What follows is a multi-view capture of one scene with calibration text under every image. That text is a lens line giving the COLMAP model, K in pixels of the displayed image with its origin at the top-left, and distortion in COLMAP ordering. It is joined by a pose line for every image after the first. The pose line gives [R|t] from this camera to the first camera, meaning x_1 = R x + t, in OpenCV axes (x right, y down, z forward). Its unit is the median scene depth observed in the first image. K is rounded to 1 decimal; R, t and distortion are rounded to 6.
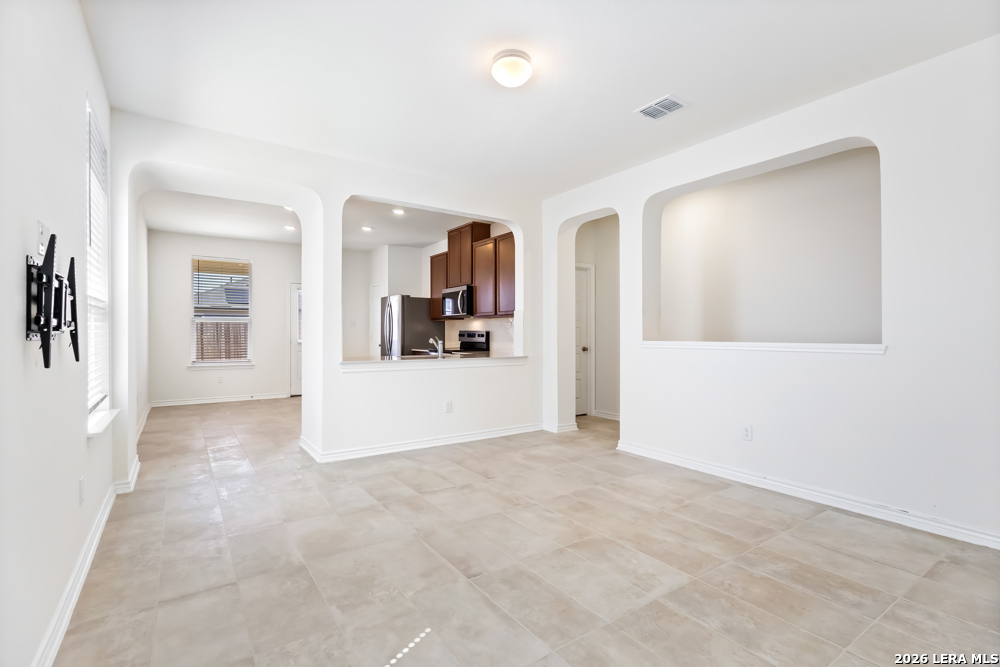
lens RADIAL K [[462.2, 0, 482.0], [0, 462.2, 333.2], [0, 0, 1]] dist [-0.000619, 0.000127]
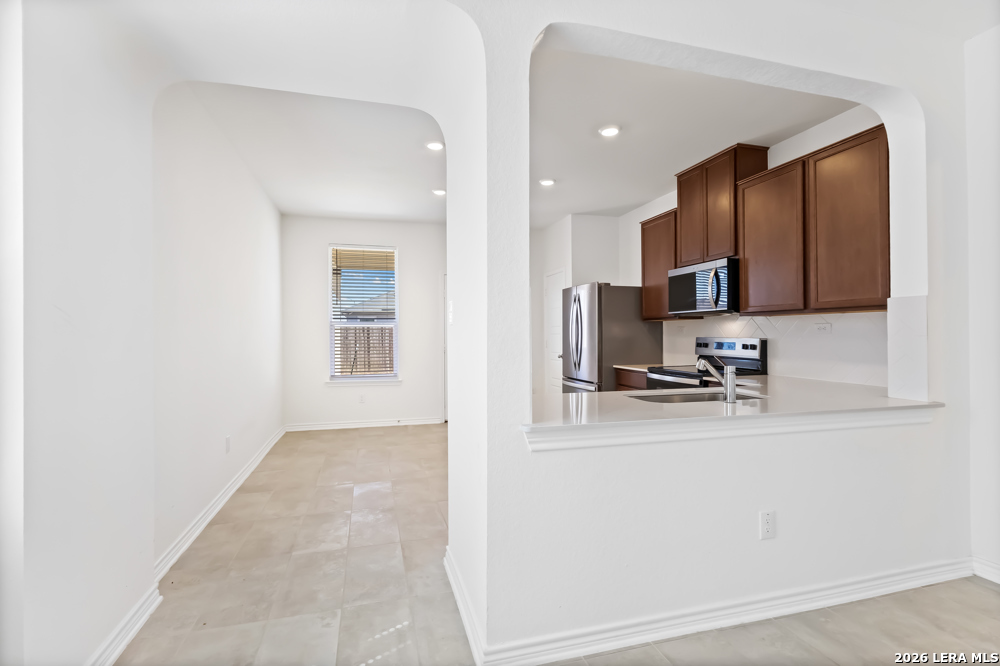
lens RADIAL K [[462.2, 0, 498.2], [0, 462.2, 332.8], [0, 0, 1]] dist [-0.000619, 0.000127]
pose [[0.955716, -0.005385, -0.294242, -0.117079], [0.004543, 0.999983, -0.003546, -0.010525], [0.294256, 0.002052, 0.955724, 0.334329]]
